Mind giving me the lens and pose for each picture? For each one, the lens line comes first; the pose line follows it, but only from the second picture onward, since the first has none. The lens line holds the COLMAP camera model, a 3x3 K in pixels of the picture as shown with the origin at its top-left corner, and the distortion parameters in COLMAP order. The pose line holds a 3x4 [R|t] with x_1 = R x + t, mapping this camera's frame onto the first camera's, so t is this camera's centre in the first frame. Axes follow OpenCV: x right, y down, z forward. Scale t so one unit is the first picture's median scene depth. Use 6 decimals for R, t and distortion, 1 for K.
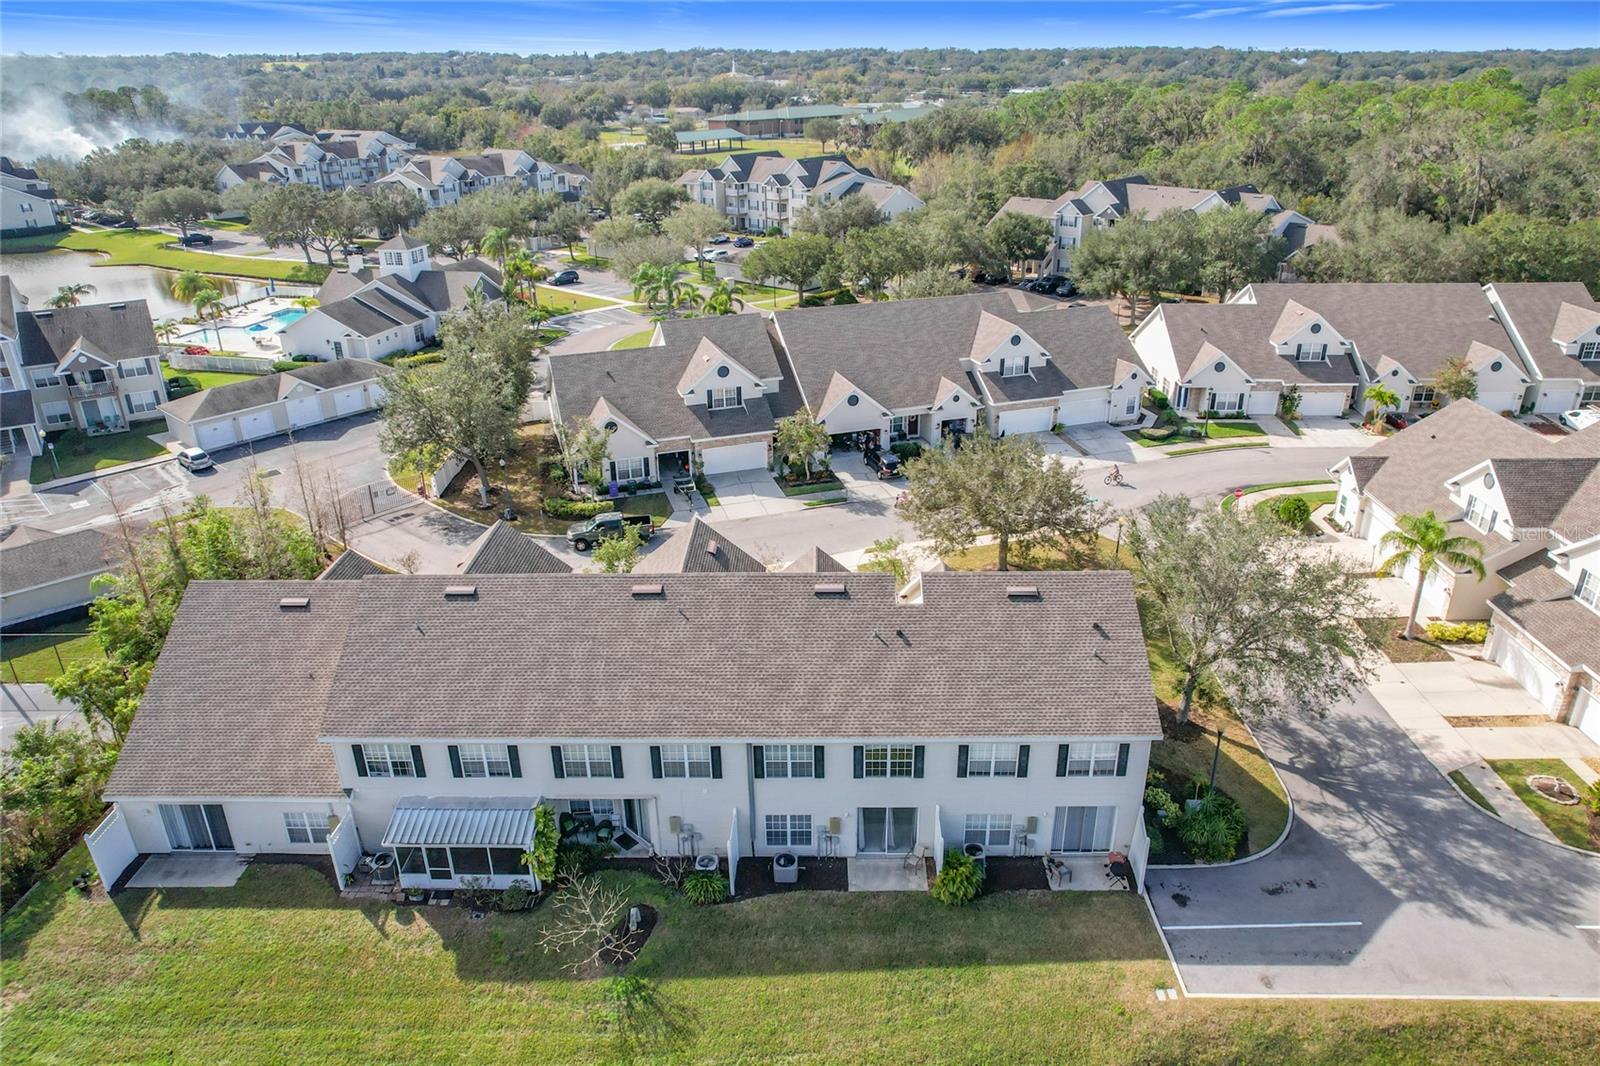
lens RADIAL K [[928.5, 0, 800.0], [0, 928.5, 533.0], [0, 0, 1]] dist [-0.054690, 0.041176]
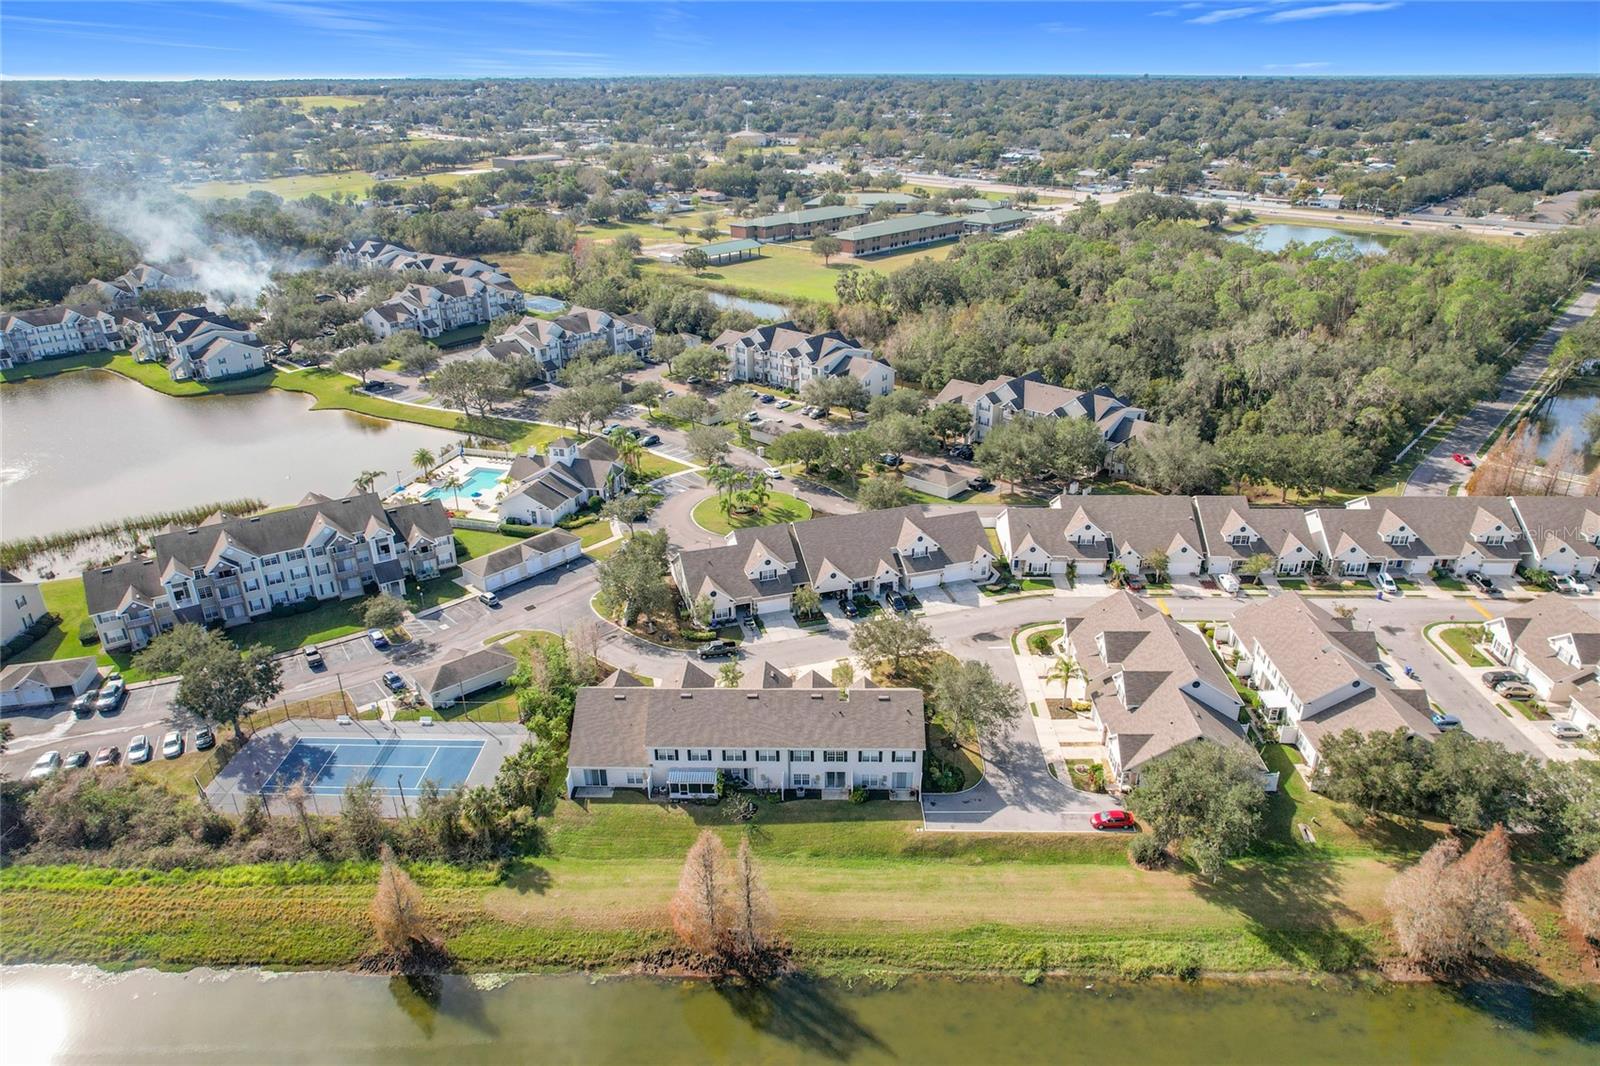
lens RADIAL K [[1097.4, 0, 800.0], [0, 1097.4, 533.0], [0, 0, 1]] dist [-0.028190, 0.005694]
pose [[0.999953, 0.009402, -0.002341, -0.016647], [-0.009315, 0.999357, 0.034620, -0.577075], [0.002665, -0.034596, 0.999398, -2.436426]]
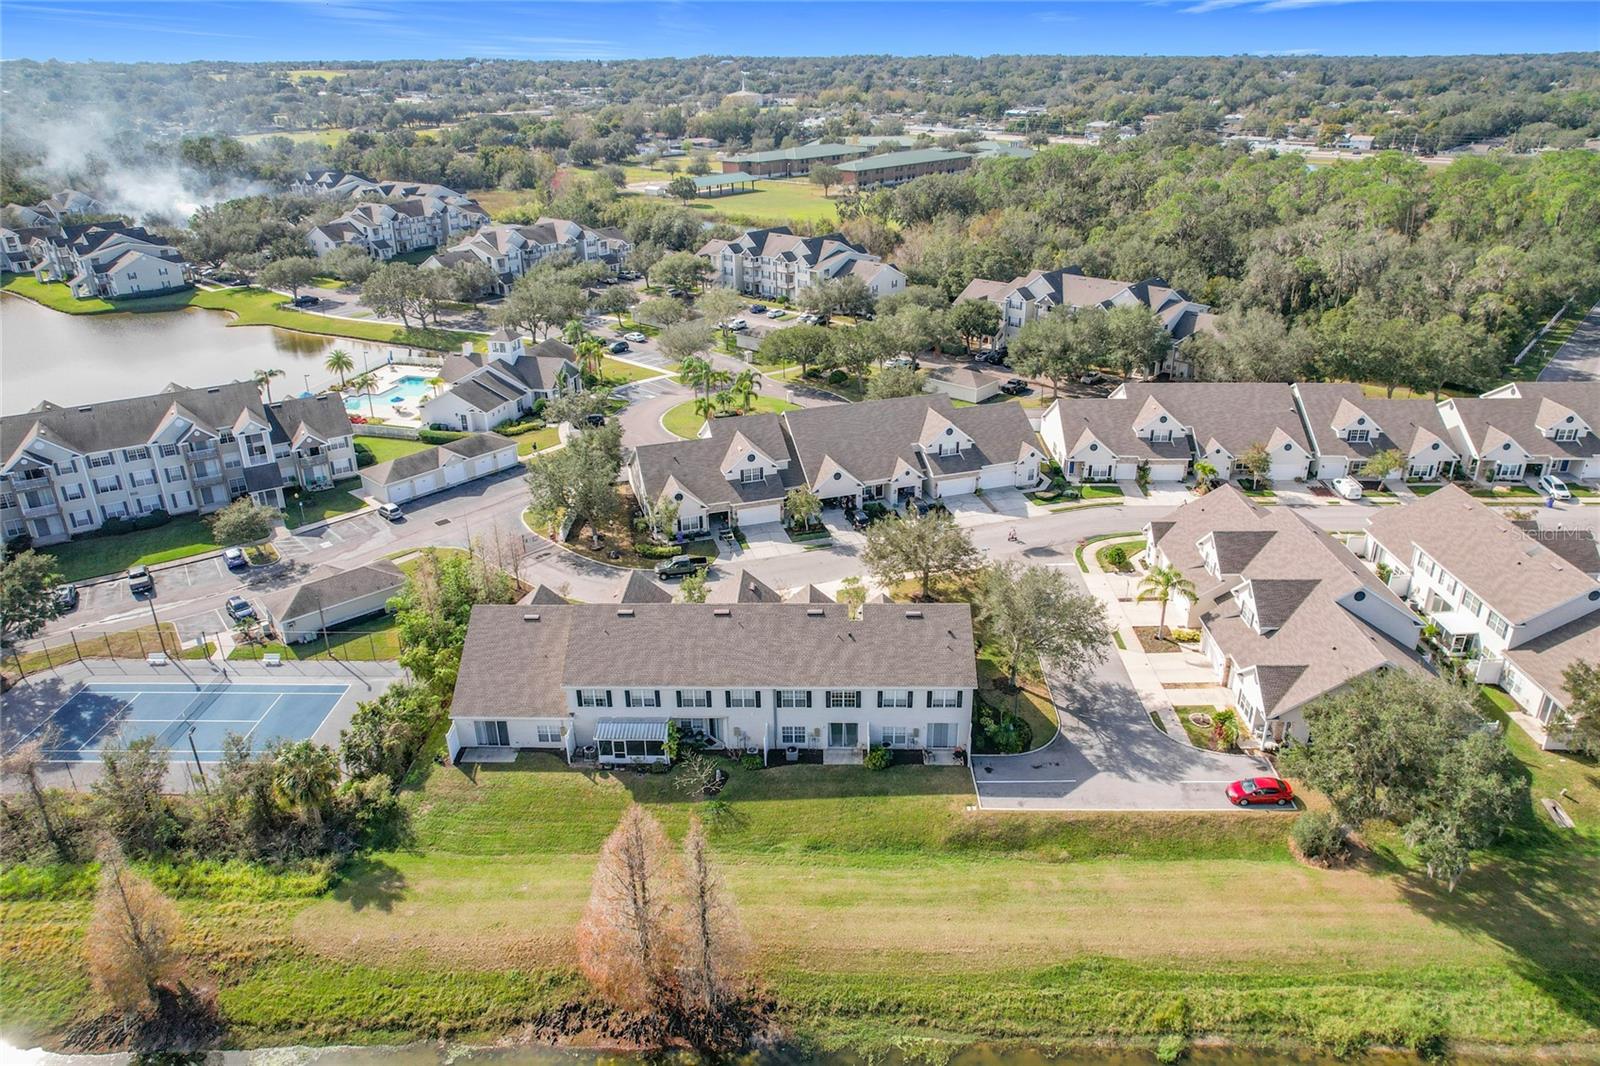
lens RADIAL K [[1012.2, 0, 798.9], [0, 1012.2, 500.7], [0, 0, 1]] dist [-0.039587, 0.048015]
pose [[0.999968, 0.003857, -0.007021, 0.012368], [-0.003936, 0.999928, -0.011325, -0.156513], [0.006976, 0.011353, 0.999911, -1.174818]]
